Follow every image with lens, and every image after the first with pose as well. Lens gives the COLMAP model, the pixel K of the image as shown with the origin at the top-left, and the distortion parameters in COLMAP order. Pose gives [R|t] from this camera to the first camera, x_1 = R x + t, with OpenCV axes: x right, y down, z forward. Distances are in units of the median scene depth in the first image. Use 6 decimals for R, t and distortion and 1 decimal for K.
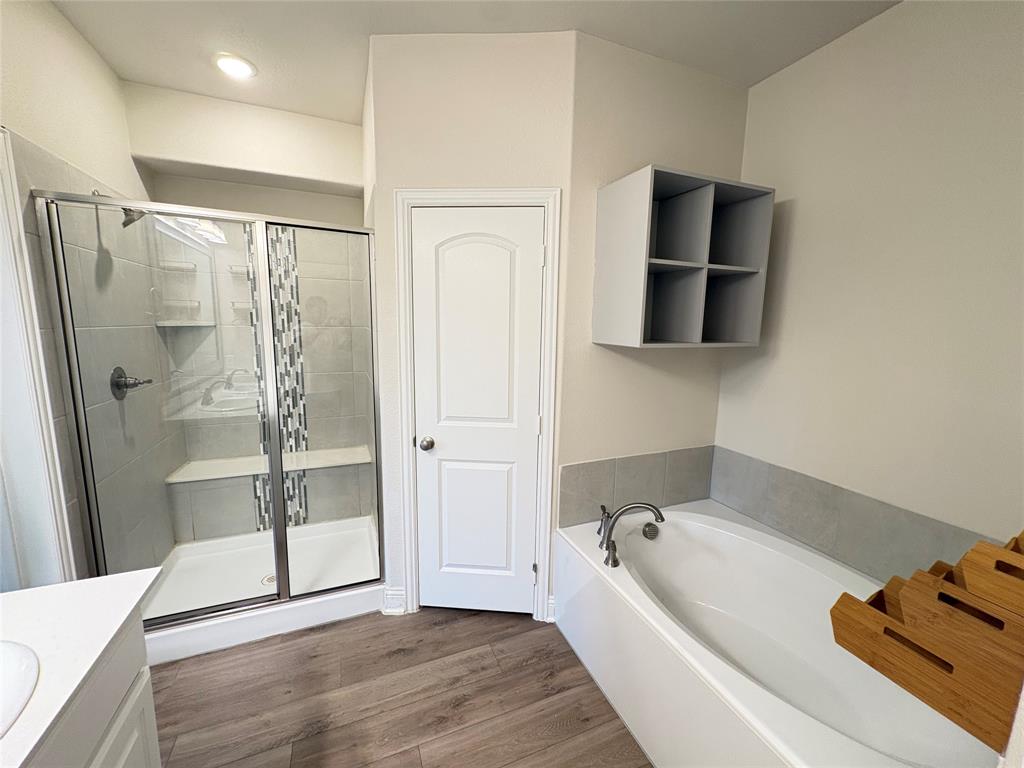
lens RADIAL K [[408.5, 0, 512.1], [0, 408.5, 384.8], [0, 0, 1]] dist [0.000800, -0.000125]
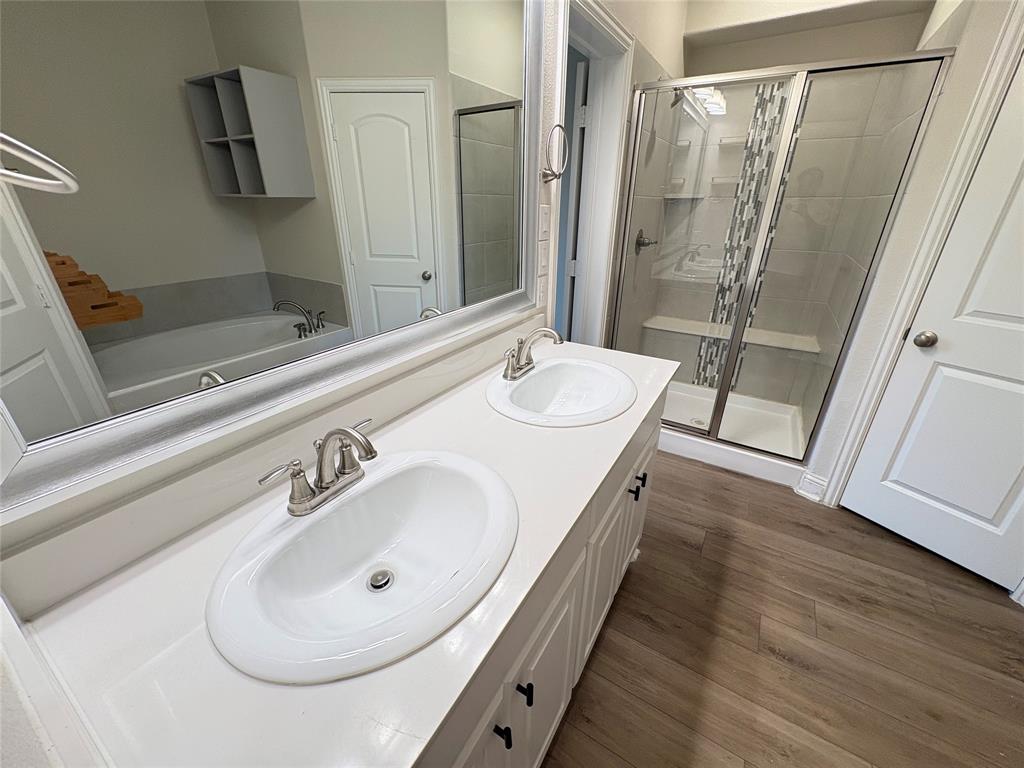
lens RADIAL K [[408.5, 0, 512.1], [0, 408.5, 384.8], [0, 0, 1]] dist [0.000800, -0.000125]
pose [[0.585830, 0.315779, -0.746383, -0.051312], [-0.116464, 0.944210, 0.308064, 0.073228], [0.802022, -0.093547, 0.589923, -0.171931]]
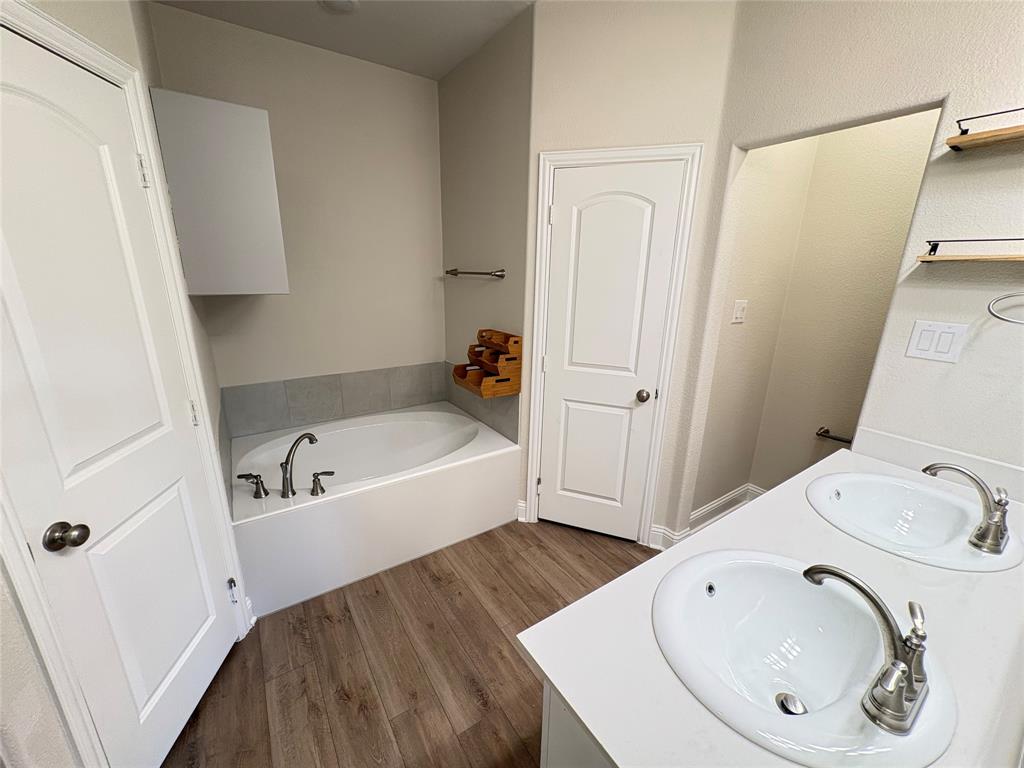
lens RADIAL K [[408.5, 0, 512.1], [0, 408.5, 384.8], [0, 0, 1]] dist [0.000800, -0.000125]
pose [[-0.199143, -0.291748, 0.935535, -0.714454], [0.127190, 0.938886, 0.319867, -0.111634], [-0.971681, 0.182690, -0.149866, 0.524482]]
